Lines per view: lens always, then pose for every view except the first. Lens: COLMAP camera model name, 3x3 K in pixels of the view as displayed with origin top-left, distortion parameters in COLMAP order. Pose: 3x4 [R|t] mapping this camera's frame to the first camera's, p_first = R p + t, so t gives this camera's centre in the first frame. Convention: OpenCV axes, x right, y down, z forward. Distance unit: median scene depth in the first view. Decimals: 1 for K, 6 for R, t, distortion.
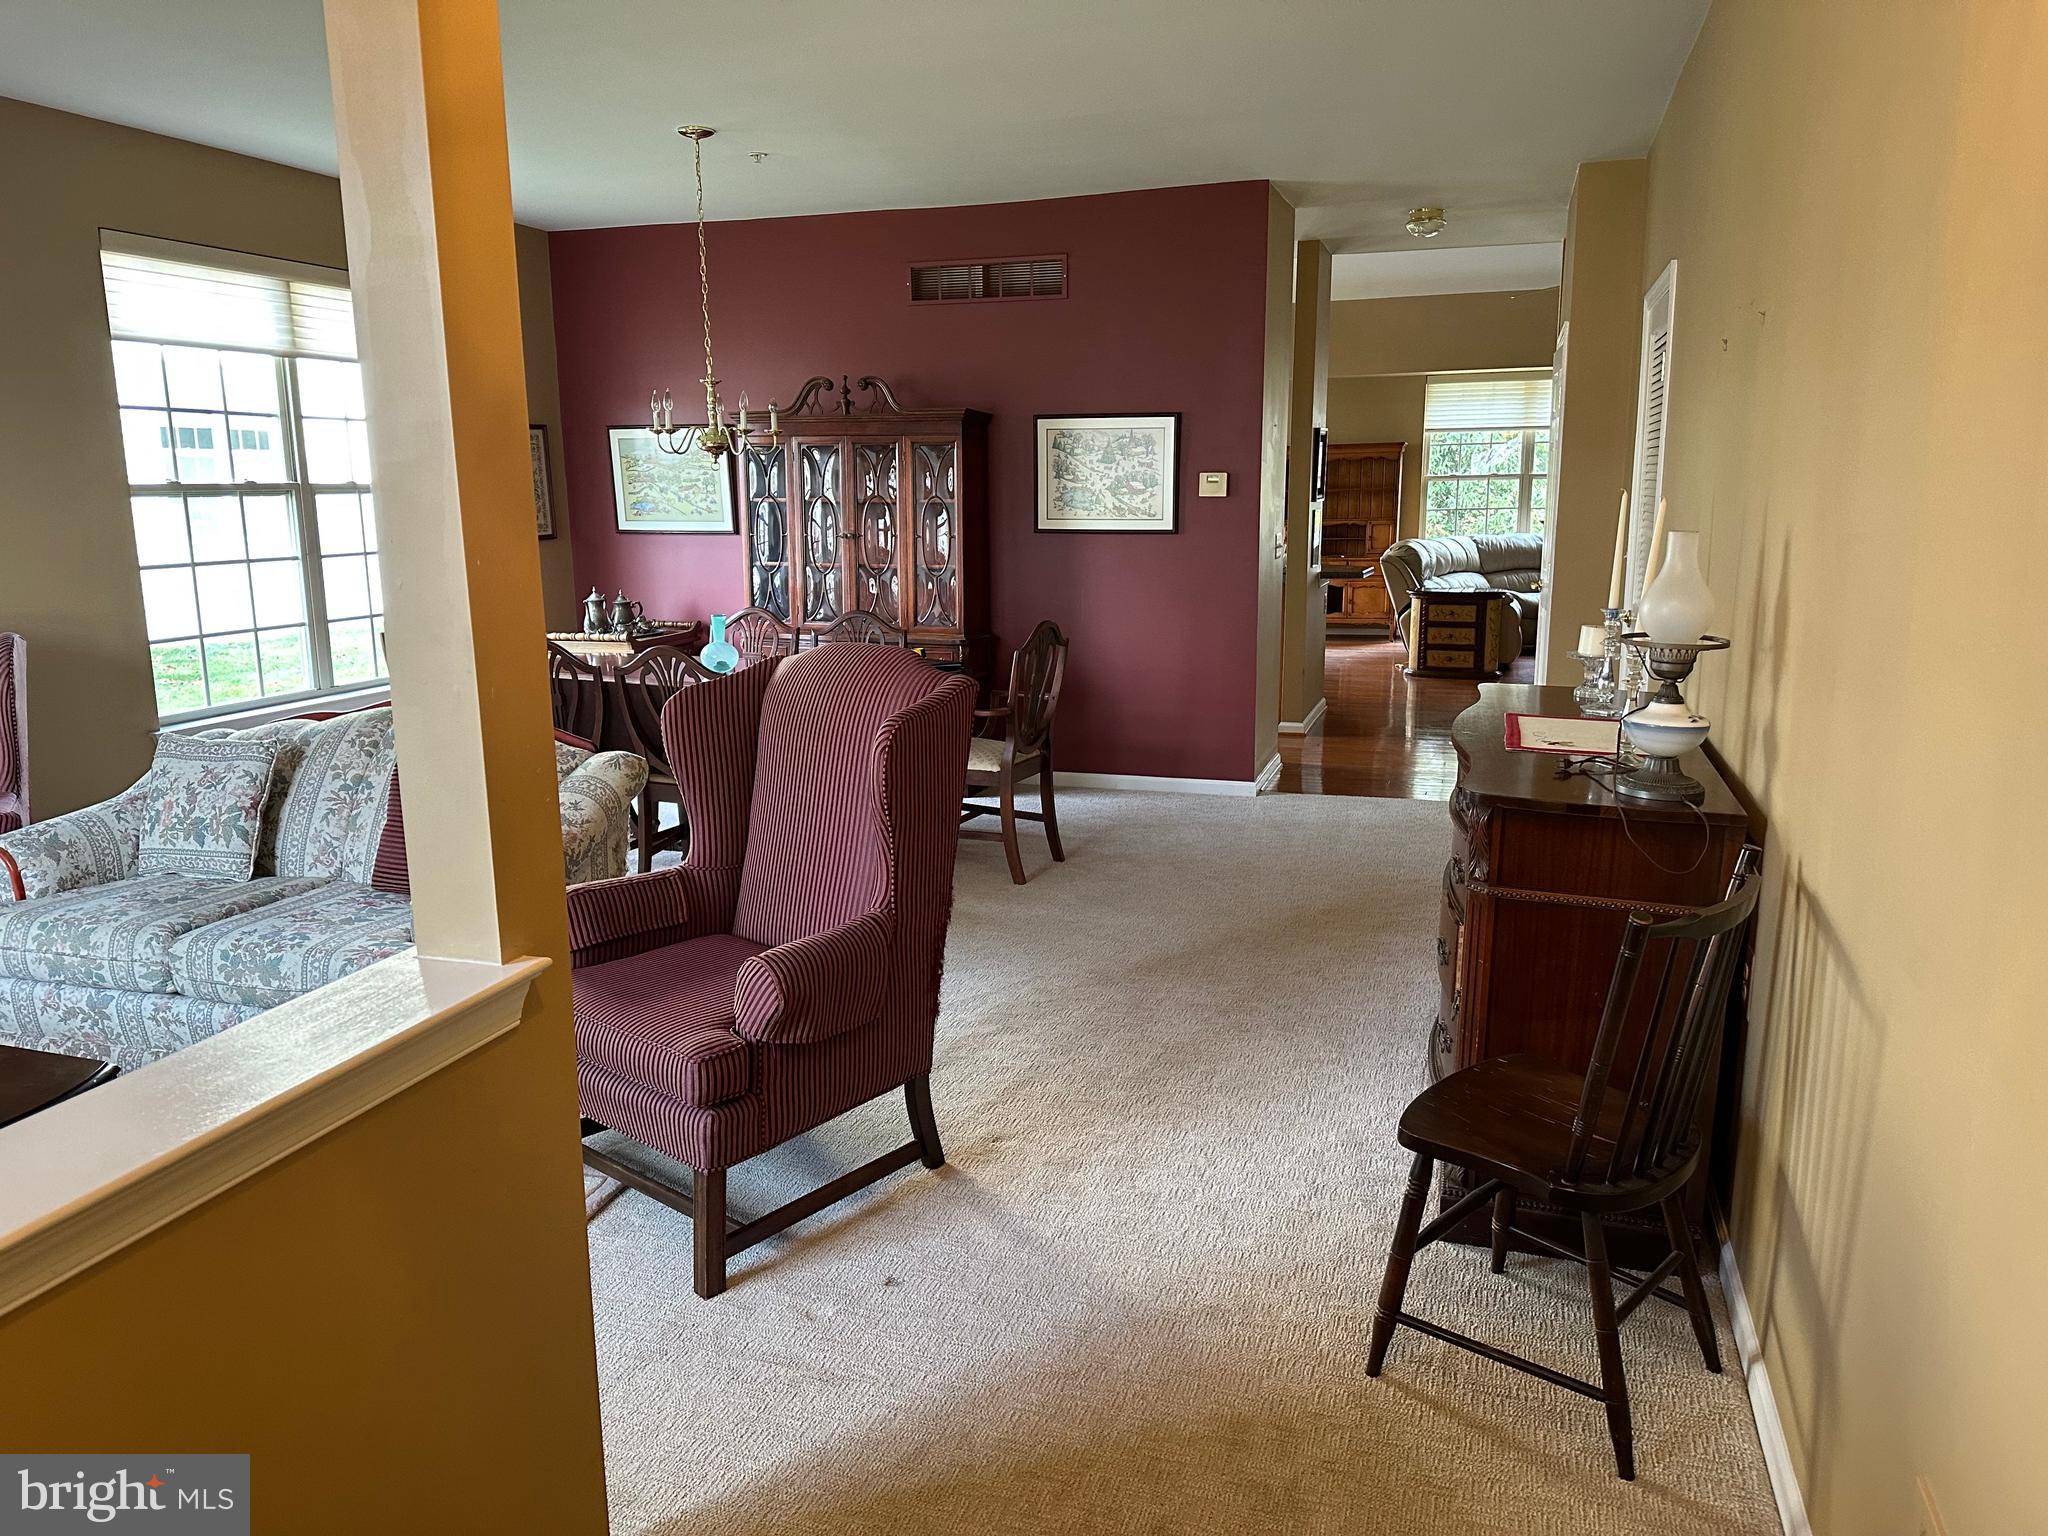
lens RADIAL K [[1430.3, 0, 1027.4], [0, 1430.3, 764.8], [0, 0, 1]] dist [0.122000, -0.181727]
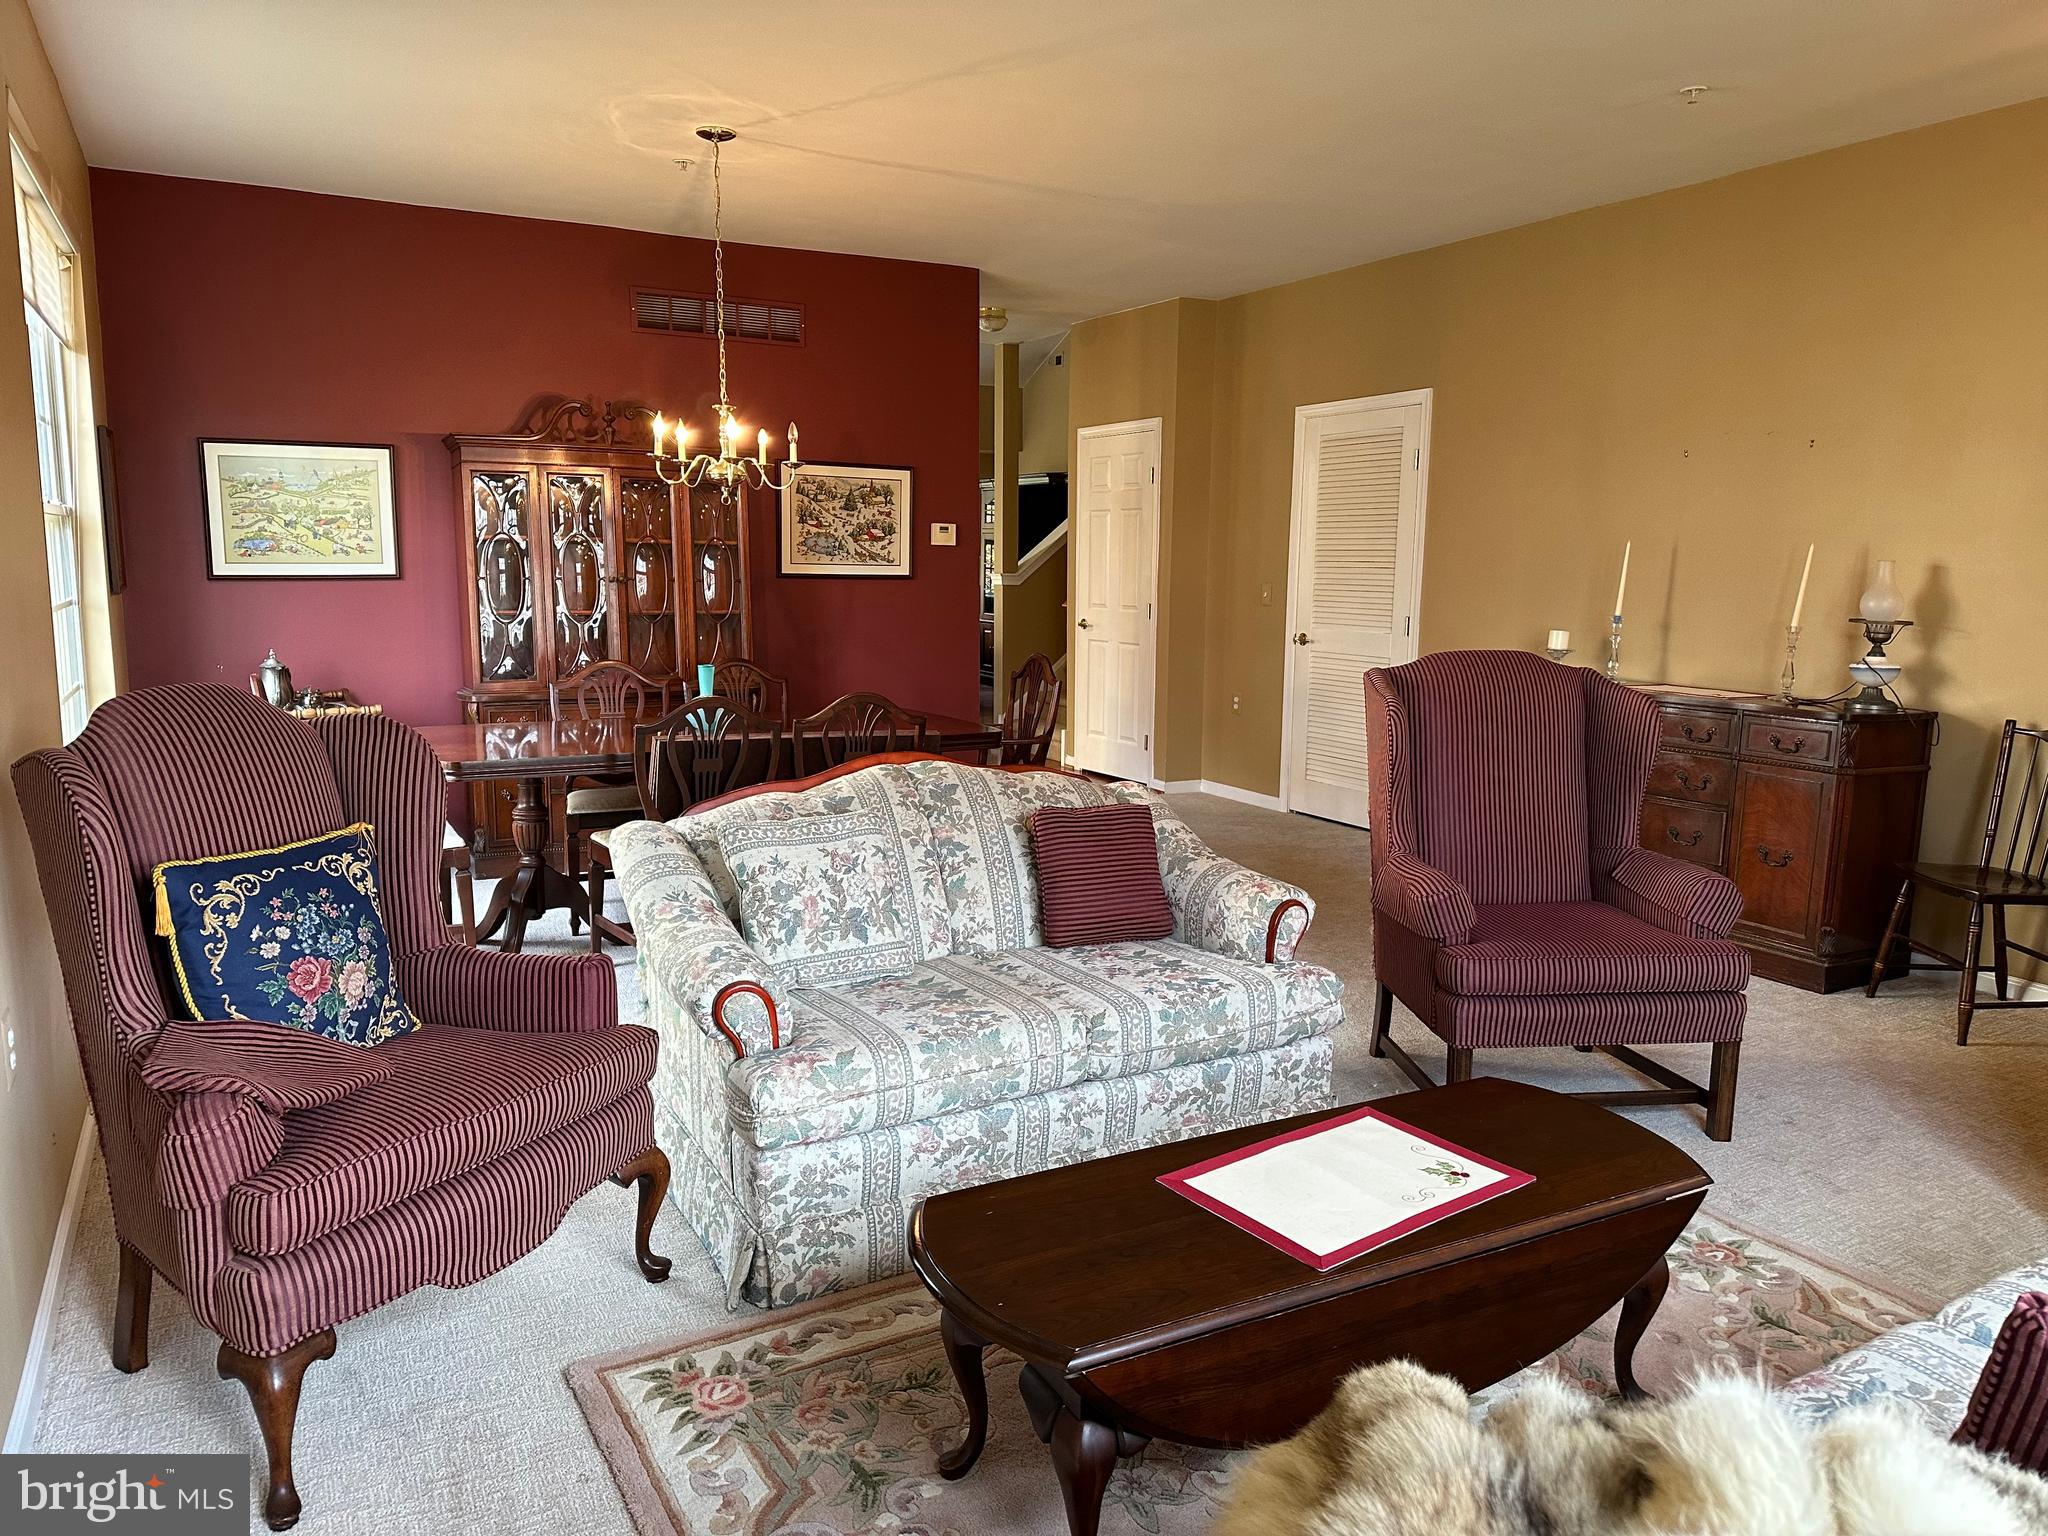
lens RADIAL K [[1430.3, 0, 1027.4], [0, 1430.3, 764.8], [0, 0, 1]] dist [0.122000, -0.181727]
pose [[0.682957, -0.093737, 0.724419, -0.636019], [0.124623, 0.992144, 0.010890, -0.024138], [-0.719749, 0.082842, 0.689274, 0.214313]]
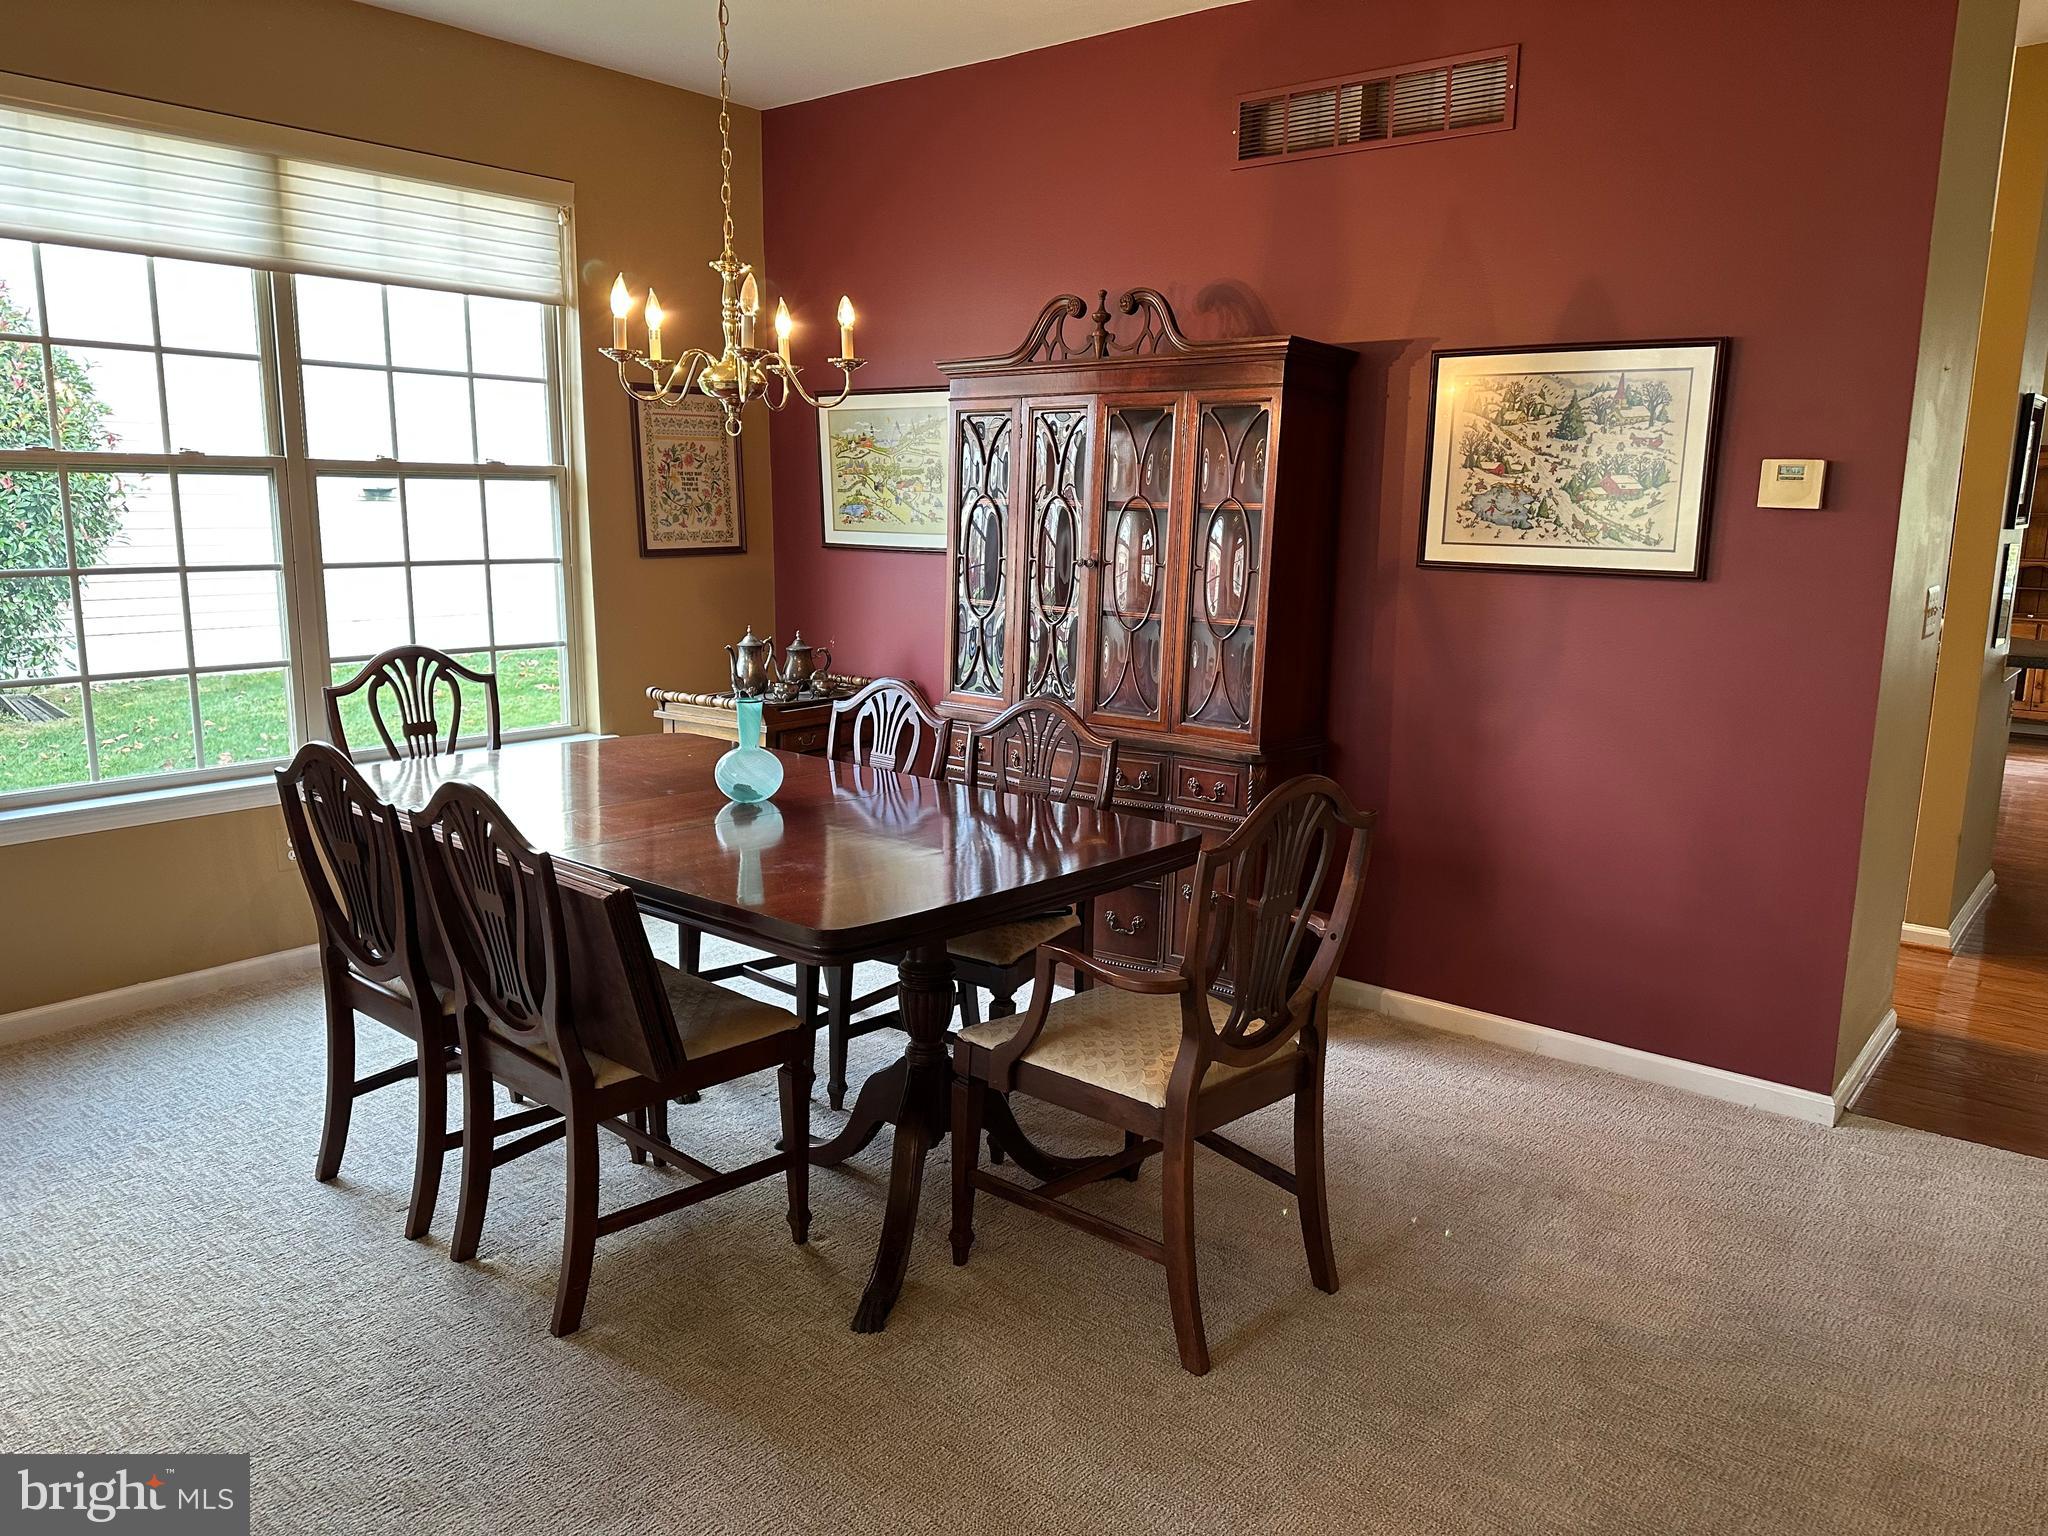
lens RADIAL K [[1440.5, 0, 1042.5], [0, 1440.5, 767.7], [0, 0, 1]] dist [0.118423, -0.166269]
pose [[0.934346, 0.085865, -0.345868, 0.072645], [-0.090347, 0.995905, 0.003176, -0.077694], [0.344724, 0.028280, 0.938278, 0.450481]]
